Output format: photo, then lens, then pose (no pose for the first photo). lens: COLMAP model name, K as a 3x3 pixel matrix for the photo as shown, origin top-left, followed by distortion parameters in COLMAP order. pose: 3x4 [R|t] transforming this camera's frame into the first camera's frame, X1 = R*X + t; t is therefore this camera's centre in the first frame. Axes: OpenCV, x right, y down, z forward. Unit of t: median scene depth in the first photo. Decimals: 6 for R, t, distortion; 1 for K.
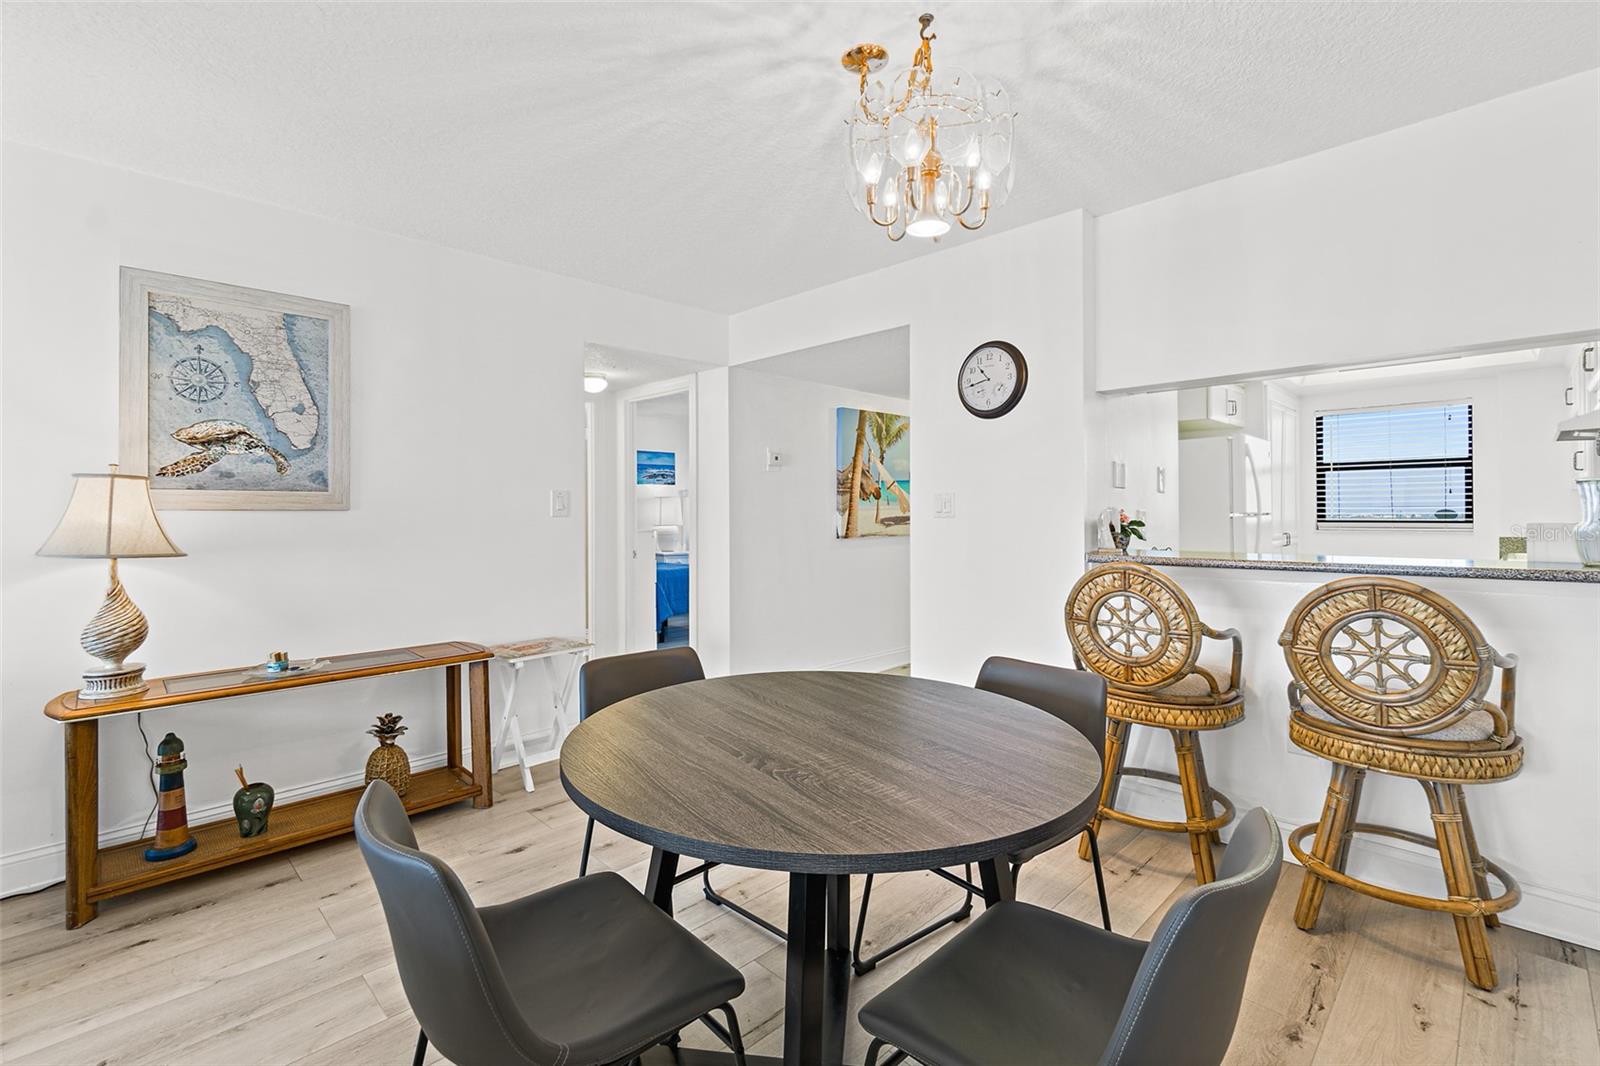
lens RADIAL K [[716.8, 0, 799.8], [0, 716.8, 514.3], [0, 0, 1]] dist [-0.000954, 0.000344]
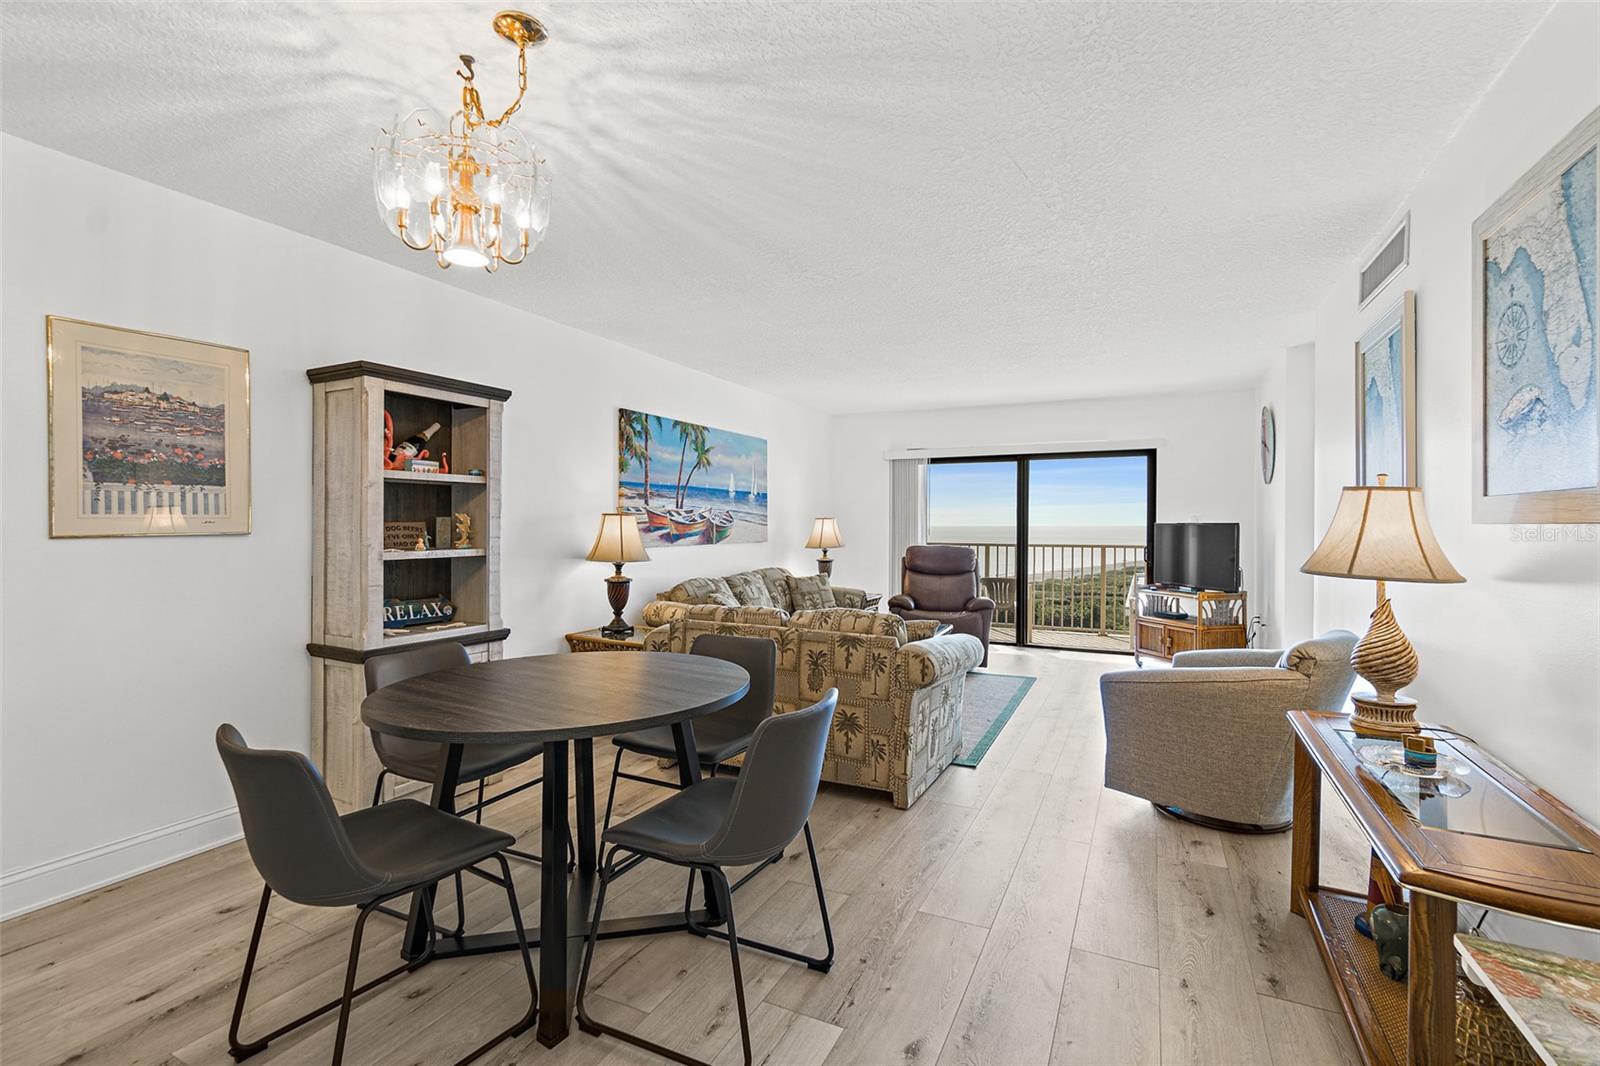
lens RADIAL K [[708.6, 0, 796.9], [0, 708.6, 530.6], [0, 0, 1]] dist [-0.005072, -0.000194]
pose [[-0.948988, 0.003908, -0.315289, 0.018533], [-0.000187, 0.999916, 0.012957, -0.005308], [0.315313, 0.012356, -0.948907, 0.846965]]
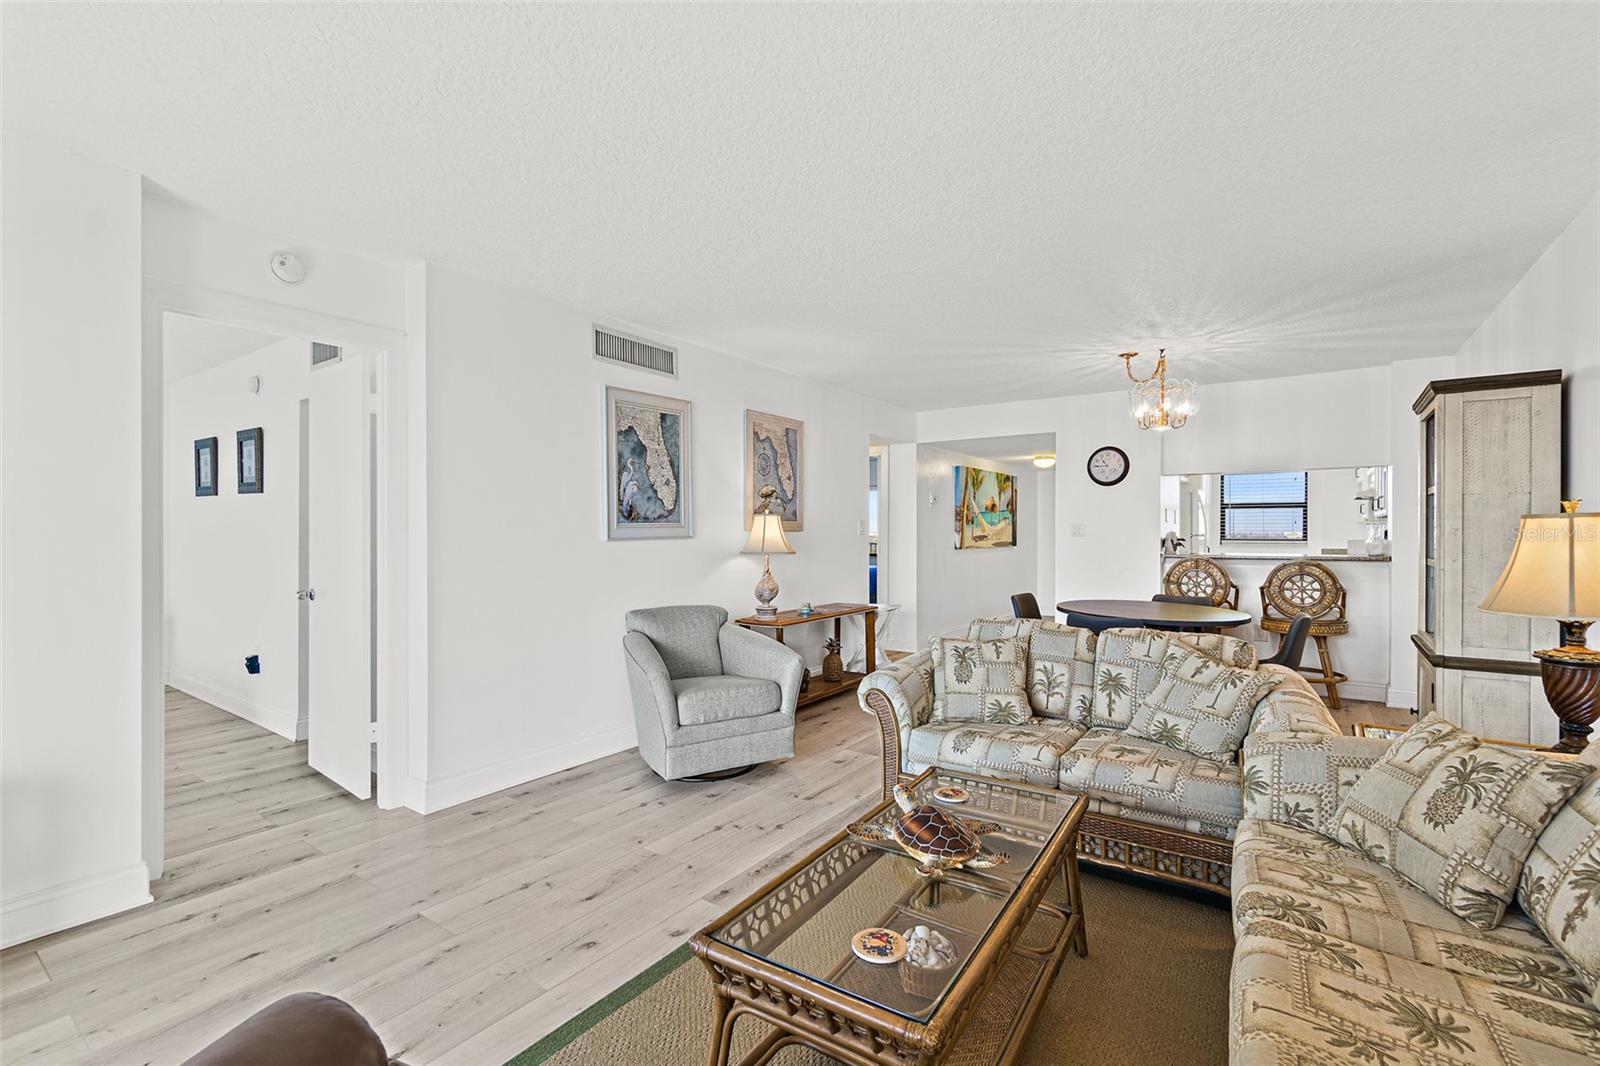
lens RADIAL K [[710.0, 0, 795.4], [0, 710.0, 537.8], [0, 0, 1]] dist [-0.002945, 0.000372]
pose [[0.986529, 0.003684, 0.163545, -0.634190], [-0.004969, 0.999960, 0.007447, -0.001367], [-0.163511, -0.008159, 0.986508, -0.550849]]
